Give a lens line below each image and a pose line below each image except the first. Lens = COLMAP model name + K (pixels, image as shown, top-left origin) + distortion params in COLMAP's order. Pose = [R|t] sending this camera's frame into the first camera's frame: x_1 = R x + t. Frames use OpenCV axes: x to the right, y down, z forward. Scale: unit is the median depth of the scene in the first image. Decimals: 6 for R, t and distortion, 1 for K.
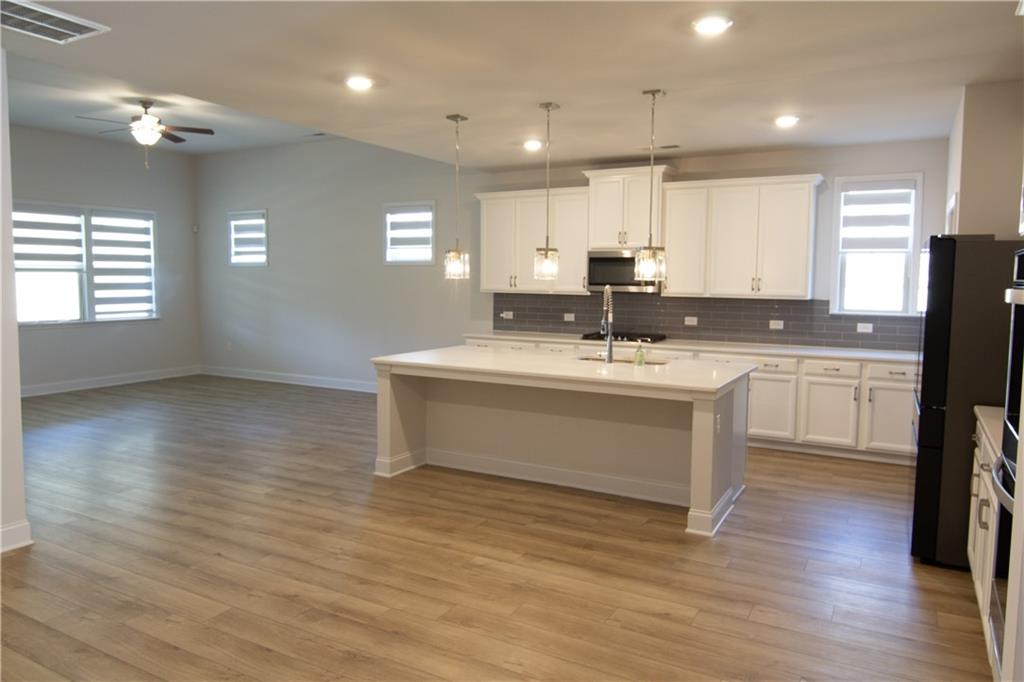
lens RADIAL K [[699.0, 0, 509.3], [0, 699.0, 339.0], [0, 0, 1]] dist [0.001270, -0.014428]
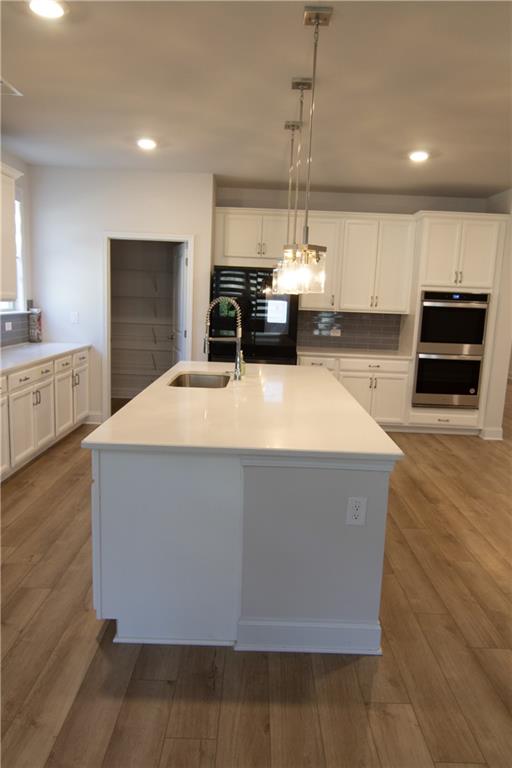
lens RADIAL K [[524.3, 0, 261.1], [0, 524.3, 383.0], [0, 0, 1]] dist [0.001270, -0.014428]
pose [[-0.484566, -0.170135, 0.858050, -0.569231], [0.031009, 0.976946, 0.211221, -0.129351], [-0.874205, 0.128957, -0.468119, 1.522600]]
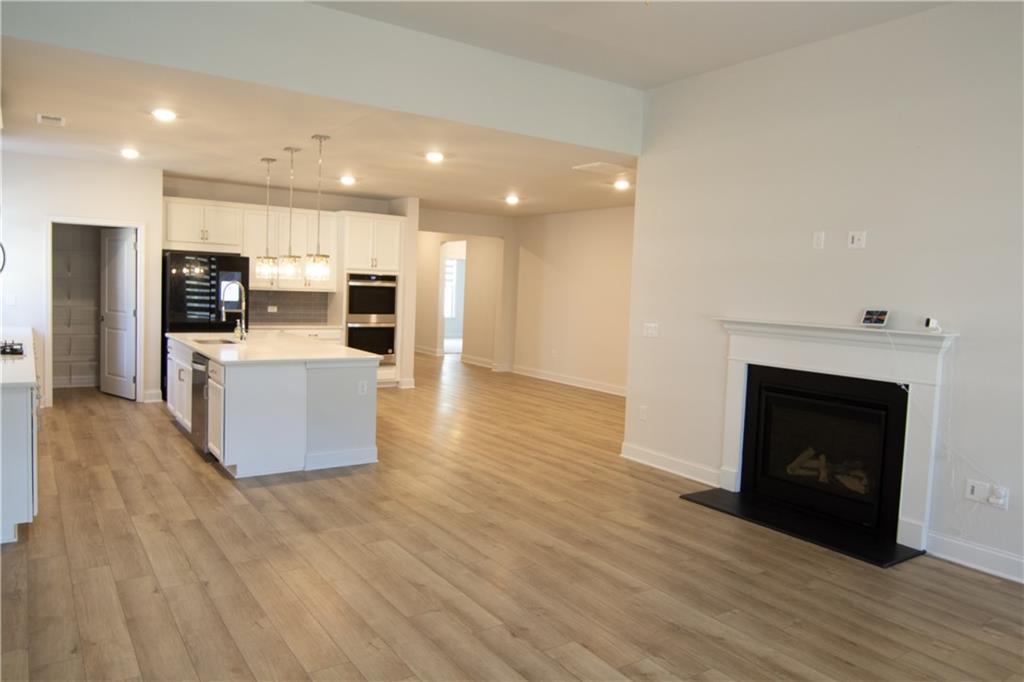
lens RADIAL K [[699.0, 0, 505.5], [0, 699.0, 337.2], [0, 0, 1]] dist [0.001270, -0.014428]
pose [[-0.891422, -0.074571, 0.446997, -1.033022], [-0.006468, 0.988361, 0.151986, -0.202548], [-0.453128, 0.132592, -0.881530, 2.256183]]
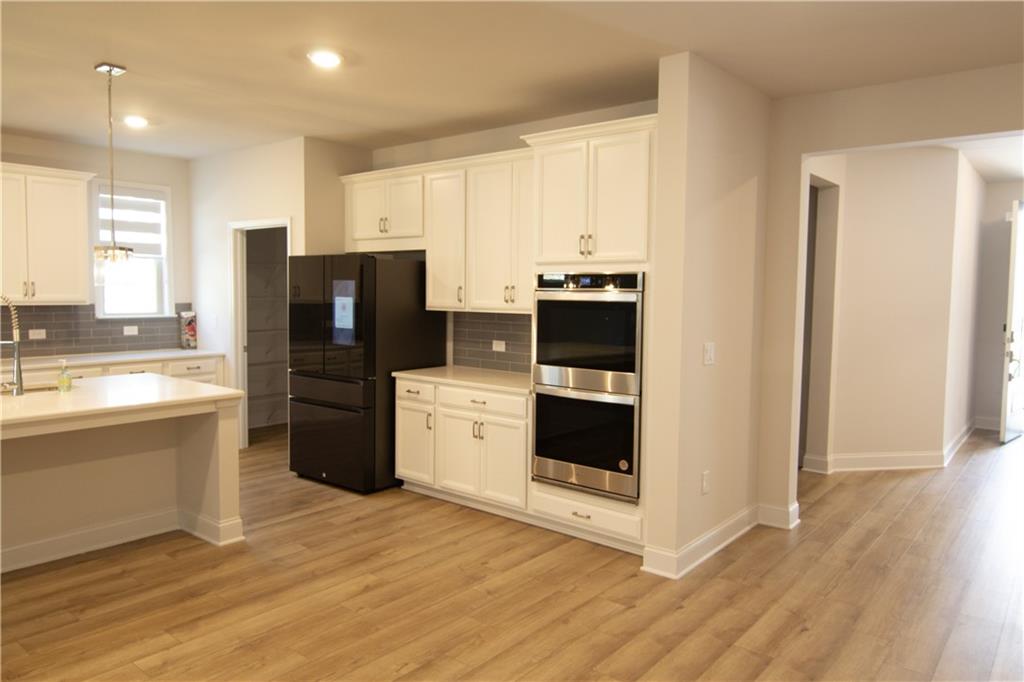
lens RADIAL K [[699.0, 0, 508.2], [0, 699.0, 337.6], [0, 0, 1]] dist [0.001270, -0.014428]
pose [[0.185342, -0.075234, 0.979790, -0.576511], [0.076365, 0.995152, 0.061968, -0.039360], [-0.979702, 0.063337, 0.190188, 0.390836]]
